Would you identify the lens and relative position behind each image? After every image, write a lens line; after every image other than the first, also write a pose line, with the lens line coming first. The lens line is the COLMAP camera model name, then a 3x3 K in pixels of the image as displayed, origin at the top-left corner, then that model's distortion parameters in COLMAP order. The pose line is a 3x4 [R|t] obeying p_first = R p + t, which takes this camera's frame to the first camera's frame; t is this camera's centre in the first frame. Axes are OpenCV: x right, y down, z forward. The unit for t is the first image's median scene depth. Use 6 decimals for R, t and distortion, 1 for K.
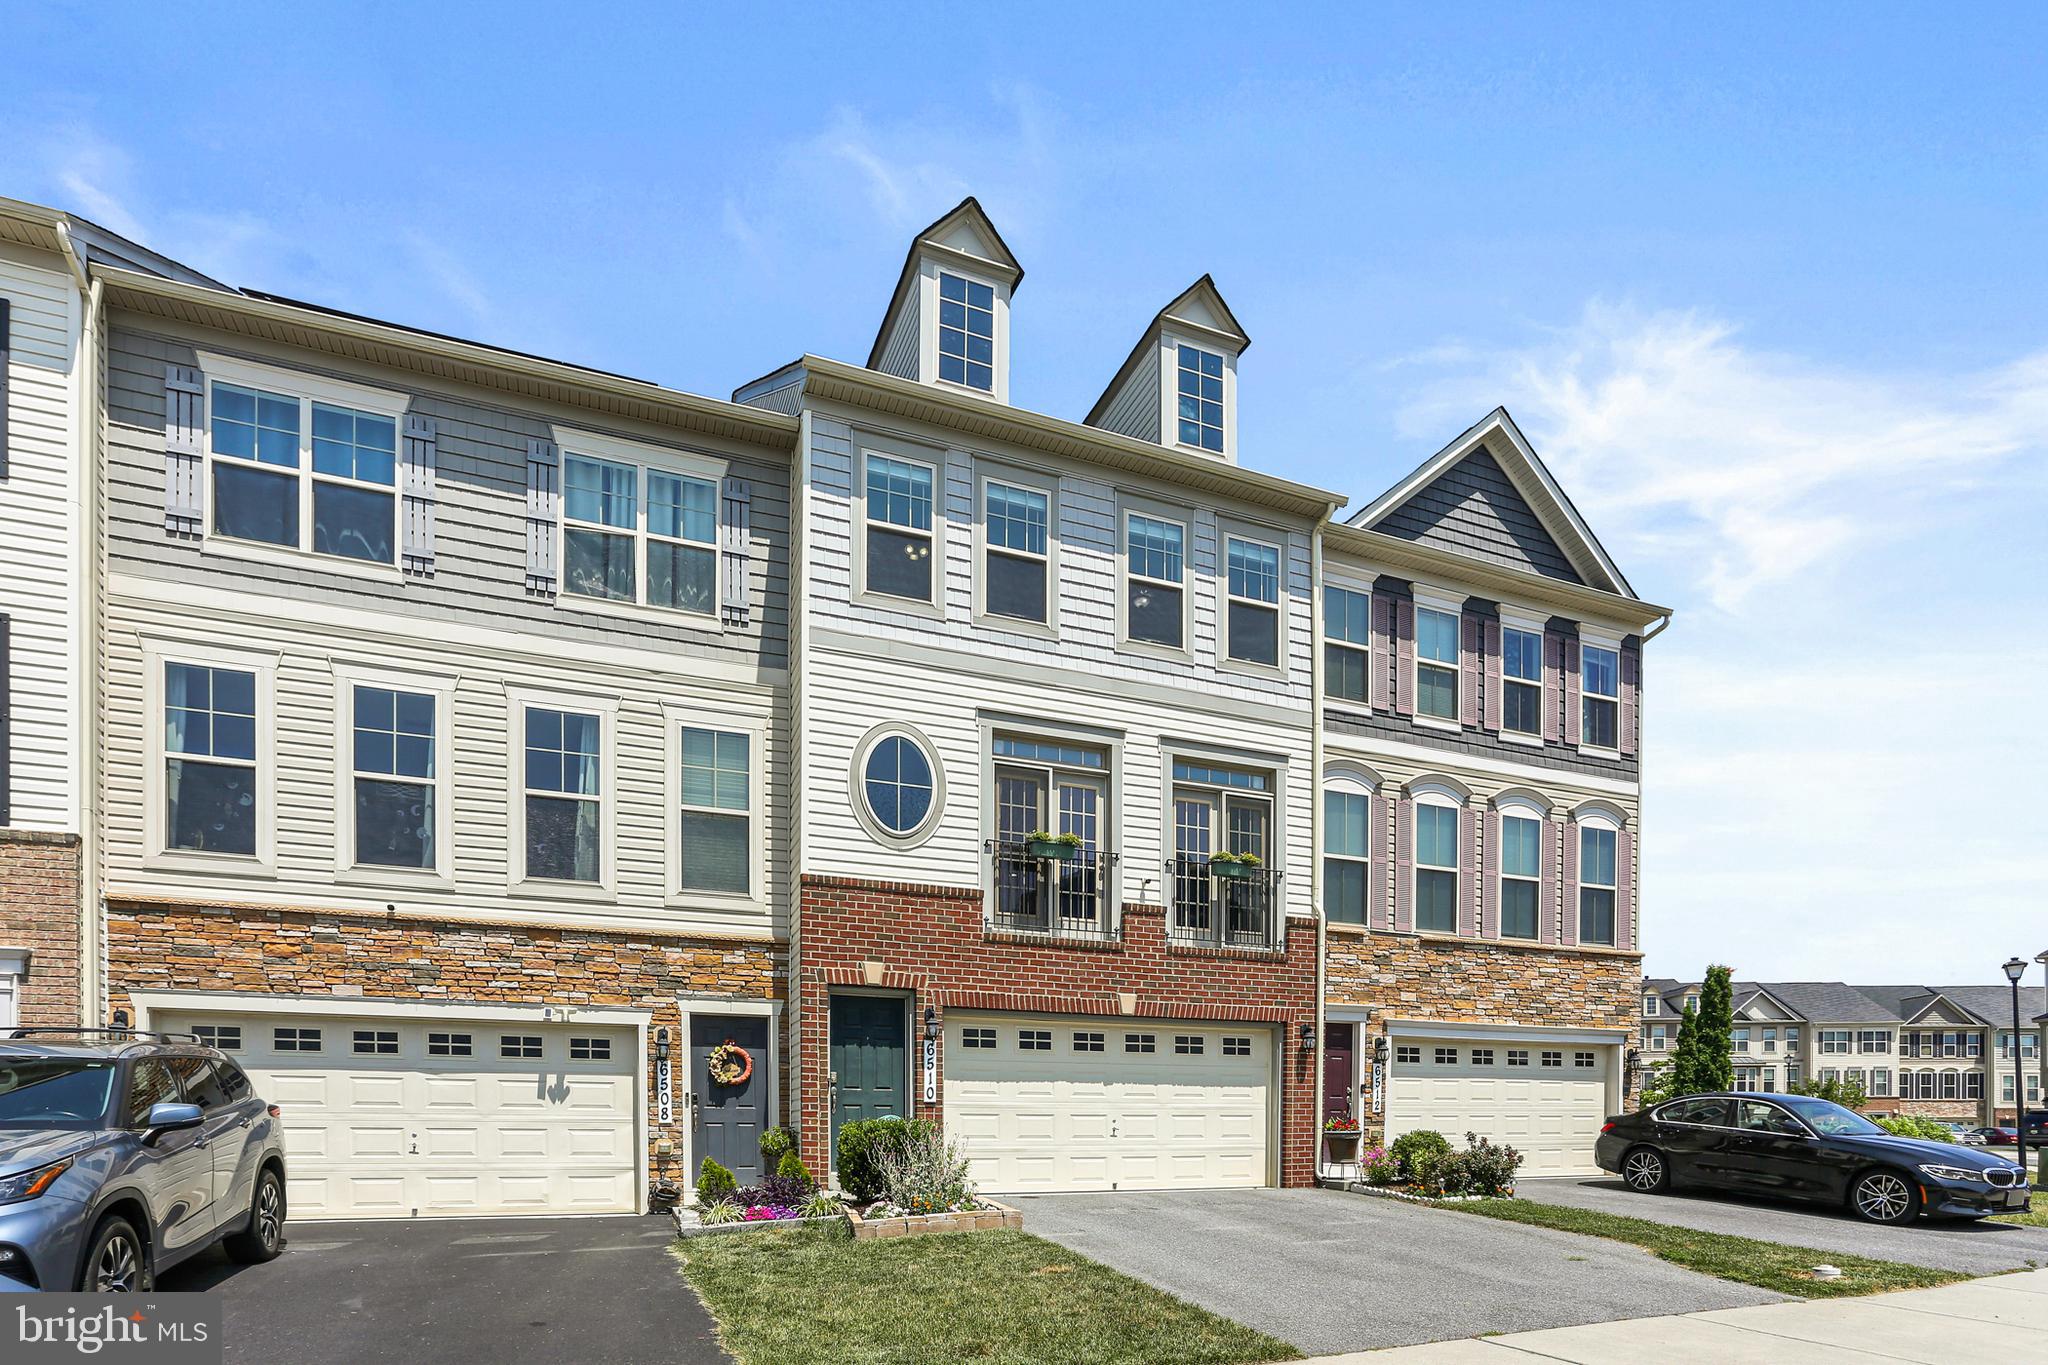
lens RADIAL K [[990.4, 0, 1020.4], [0, 990.4, 684.8], [0, 0, 1]] dist [-0.040234, 0.024149]
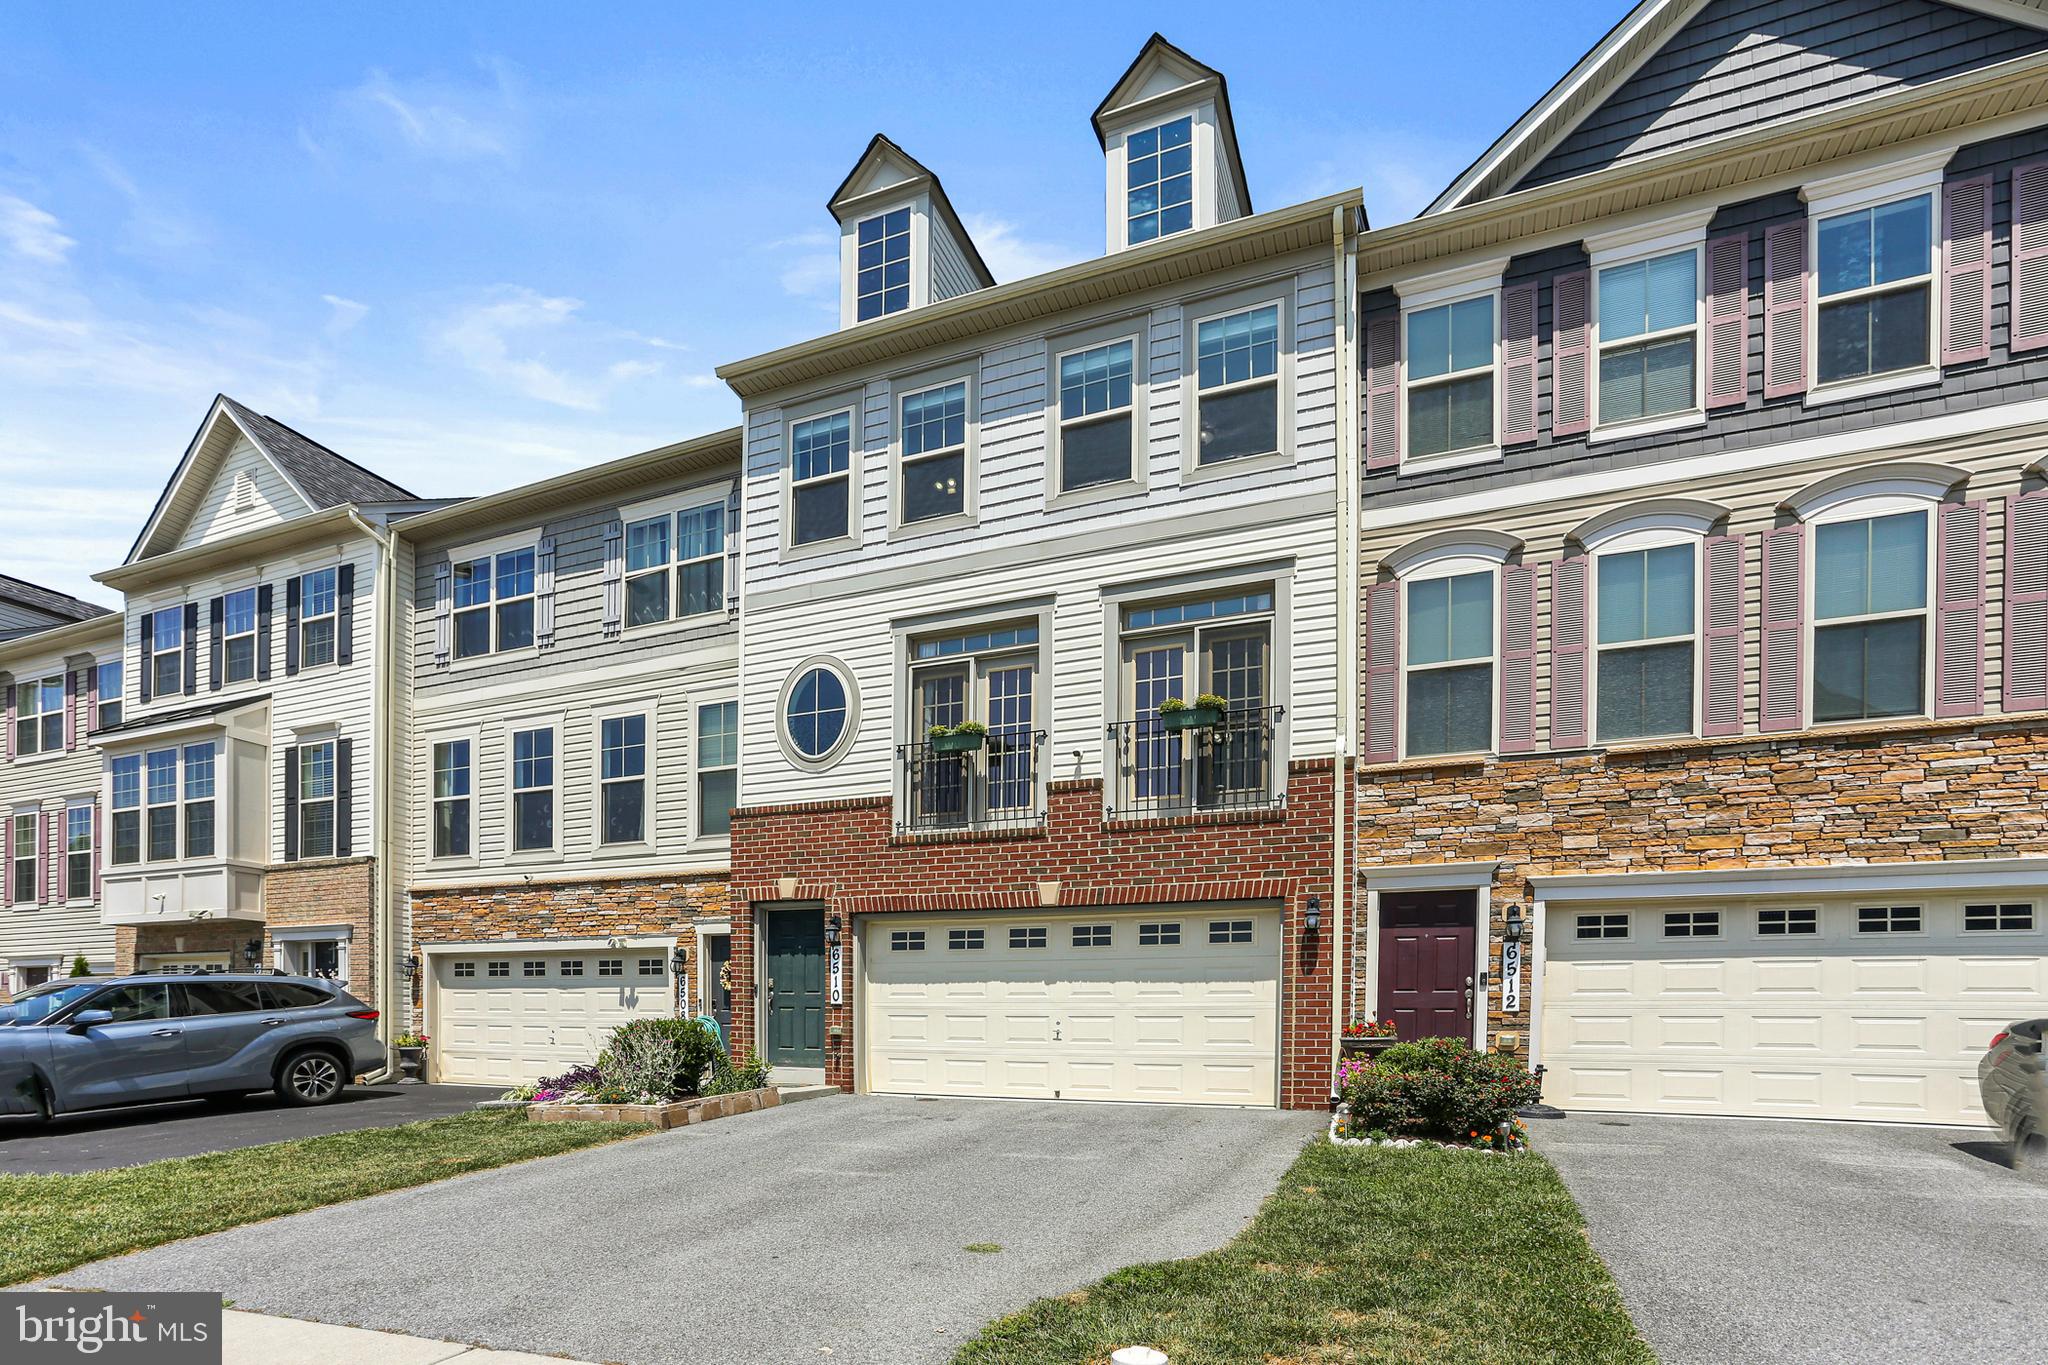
lens RADIAL K [[878.2, 0, 1022.5], [0, 878.2, 694.6], [0, 0, 1]] dist [-0.029677, 0.014880]
pose [[0.743574, -0.233117, -0.626702, 0.625343], [0.269329, 0.962283, -0.038388, 0.174464], [0.612013, -0.140245, 0.778313, 0.394412]]
